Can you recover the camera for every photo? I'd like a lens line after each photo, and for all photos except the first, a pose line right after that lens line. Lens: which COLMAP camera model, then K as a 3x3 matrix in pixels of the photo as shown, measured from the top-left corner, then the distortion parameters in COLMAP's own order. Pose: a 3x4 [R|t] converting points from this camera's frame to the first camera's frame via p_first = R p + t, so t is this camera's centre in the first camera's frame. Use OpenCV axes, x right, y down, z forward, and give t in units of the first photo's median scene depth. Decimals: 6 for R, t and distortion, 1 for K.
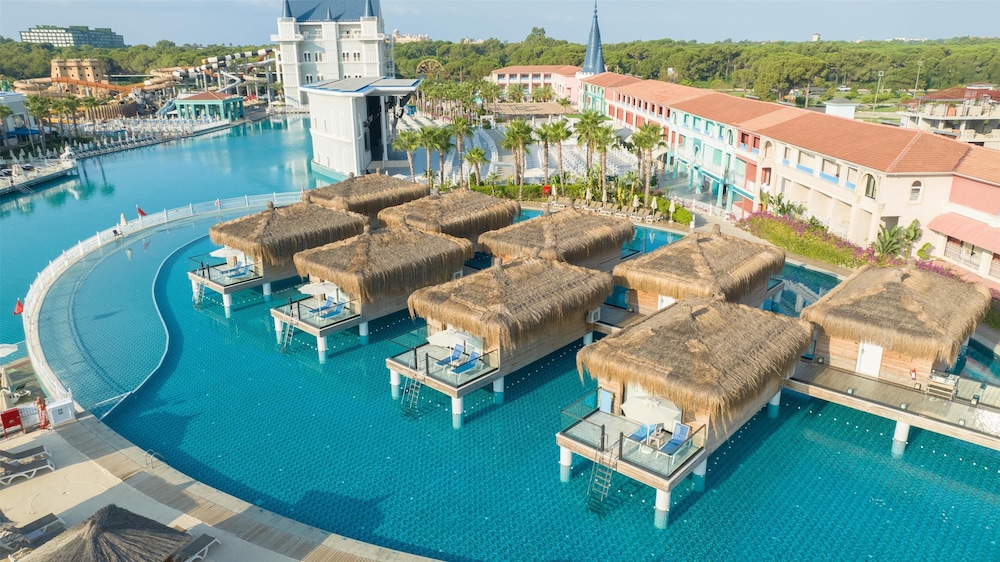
lens RADIAL K [[712.1, 0, 500.0], [0, 712.1, 281.0], [0, 0, 1]] dist [-0.033454, 0.044798]
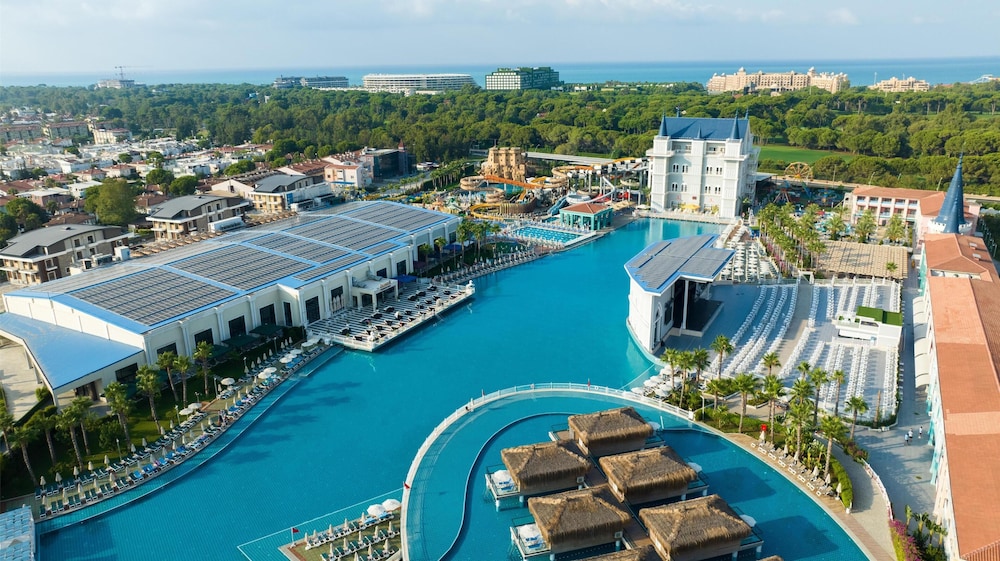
lens RADIAL K [[712.1, 0, 500.0], [0, 712.1, 280.5], [0, 0, 1]] dist [-0.033454, 0.044798]
pose [[0.849018, 0.151145, -0.506285, 0.099034], [-0.157144, 0.987084, 0.031157, -0.130927], [0.504455, 0.053107, 0.861803, -0.128067]]
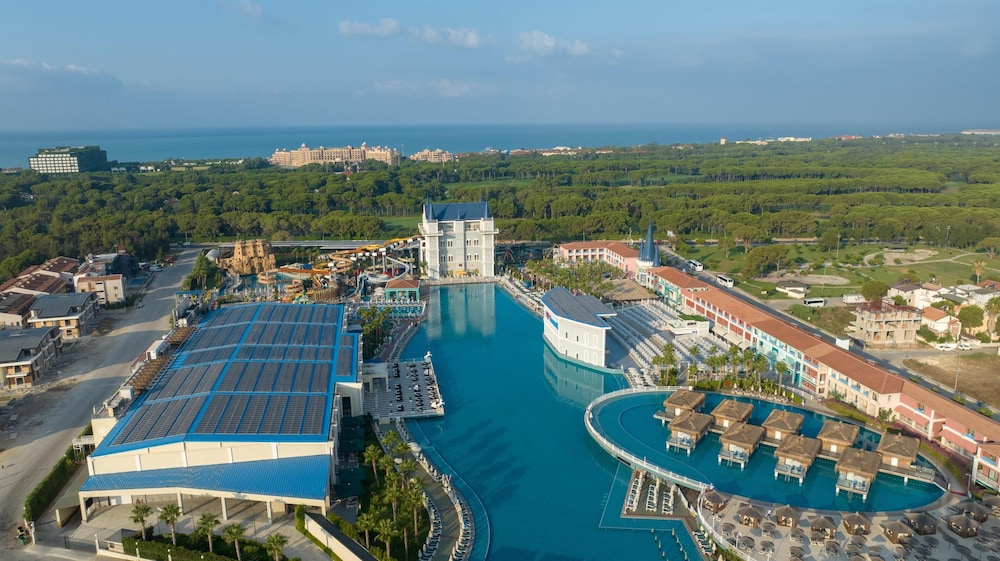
lens RADIAL K [[712.1, 0, 500.0], [0, 712.1, 280.5], [0, 0, 1]] dist [-0.033454, 0.044798]
pose [[0.991330, -0.032157, 0.127397, -0.351490], [0.044365, 0.994566, -0.094181, -0.102160], [-0.123676, 0.099017, 0.987370, -0.449980]]
